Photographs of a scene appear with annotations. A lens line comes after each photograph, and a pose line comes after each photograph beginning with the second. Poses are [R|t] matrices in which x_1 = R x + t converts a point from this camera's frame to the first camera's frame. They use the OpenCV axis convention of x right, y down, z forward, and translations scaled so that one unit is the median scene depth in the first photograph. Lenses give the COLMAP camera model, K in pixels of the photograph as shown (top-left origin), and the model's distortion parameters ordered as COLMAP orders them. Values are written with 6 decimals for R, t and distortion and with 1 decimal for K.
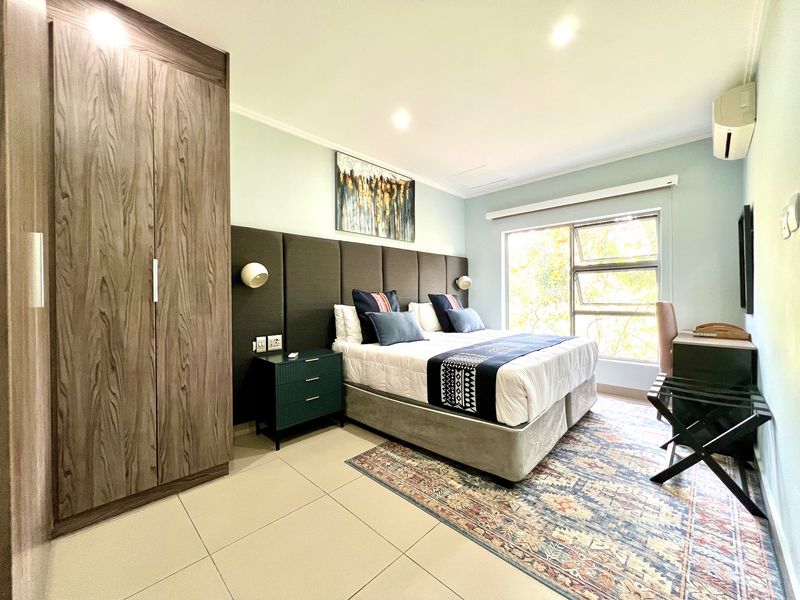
lens RADIAL K [[325.1, 0, 391.0], [0, 325.1, 299.0], [0, 0, 1]] dist [-0.001134, -0.000018]
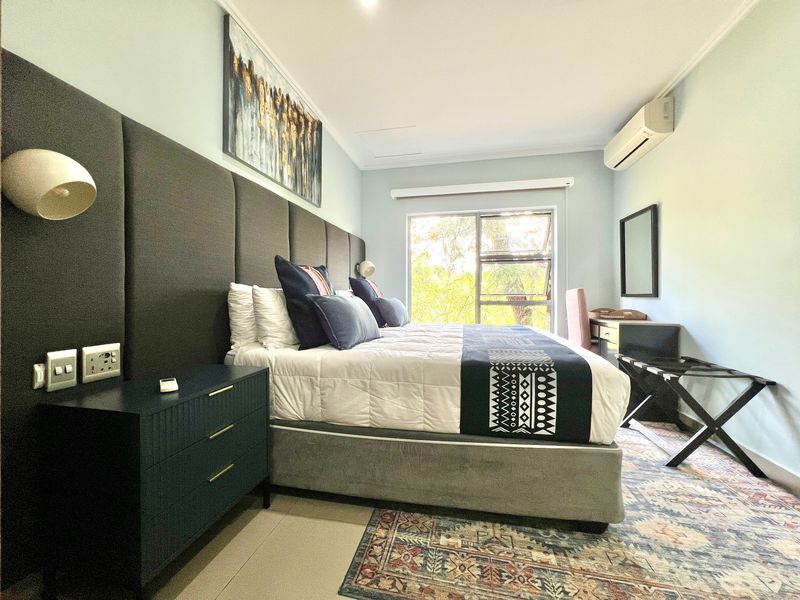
lens RADIAL K [[328.0, 0, 402.4], [0, 328.0, 298.1], [0, 0, 1]] dist [-0.001338, -0.000027]
pose [[0.838706, 0.007814, 0.544529, -0.263974], [-0.003921, 0.999958, -0.008311, 0.053919], [-0.544571, 0.004835, 0.838701, 0.430674]]
